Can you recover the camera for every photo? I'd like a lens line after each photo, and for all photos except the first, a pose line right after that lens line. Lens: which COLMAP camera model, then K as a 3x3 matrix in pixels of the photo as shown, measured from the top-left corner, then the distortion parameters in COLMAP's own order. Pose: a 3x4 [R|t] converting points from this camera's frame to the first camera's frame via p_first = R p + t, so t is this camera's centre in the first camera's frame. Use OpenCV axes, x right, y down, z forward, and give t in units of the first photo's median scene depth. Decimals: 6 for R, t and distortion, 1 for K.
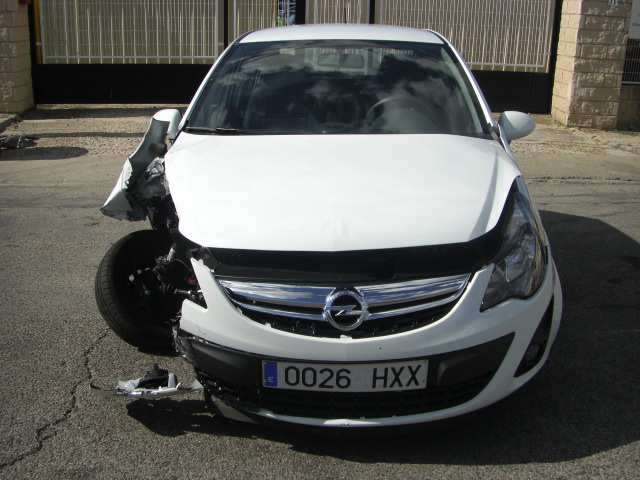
lens RADIAL K [[721.6, 0, 320.0], [0, 721.6, 225.6], [0, 0, 1]] dist [-0.204504, 0.204664]
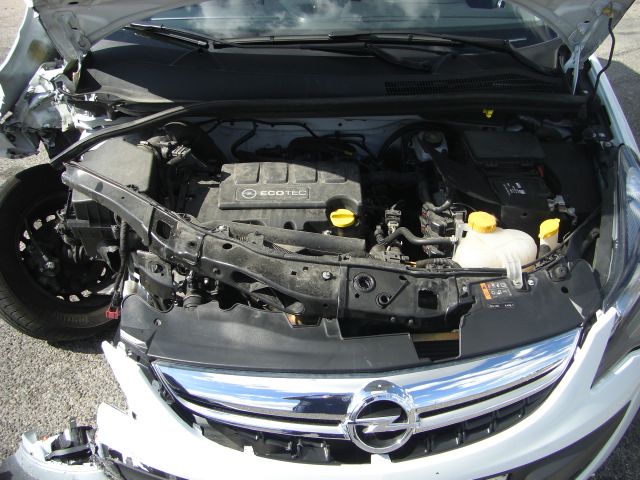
lens RADIAL K [[721.6, 0, 320.0], [0, 721.6, 225.6], [0, 0, 1]] dist [-0.204504, 0.204664]
pose [[0.995958, -0.036527, 0.082054, -0.053322], [0.011143, 0.956763, 0.290654, -0.195104], [-0.089123, -0.288565, 0.953303, 0.485296]]
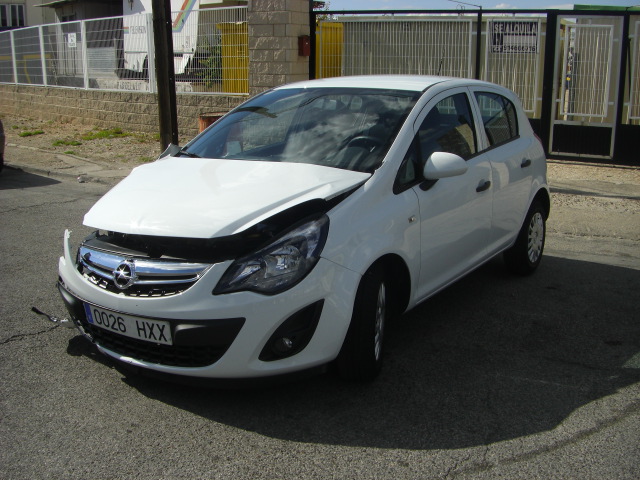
lens RADIAL K [[721.6, 0, 320.0], [0, 721.6, 225.6], [0, 0, 1]] dist [-0.204504, 0.204664]
pose [[0.860088, 0.097496, -0.500742, 1.020756], [-0.132737, 0.990528, -0.035135, 0.018577], [0.492573, 0.096687, 0.864883, -0.027786]]
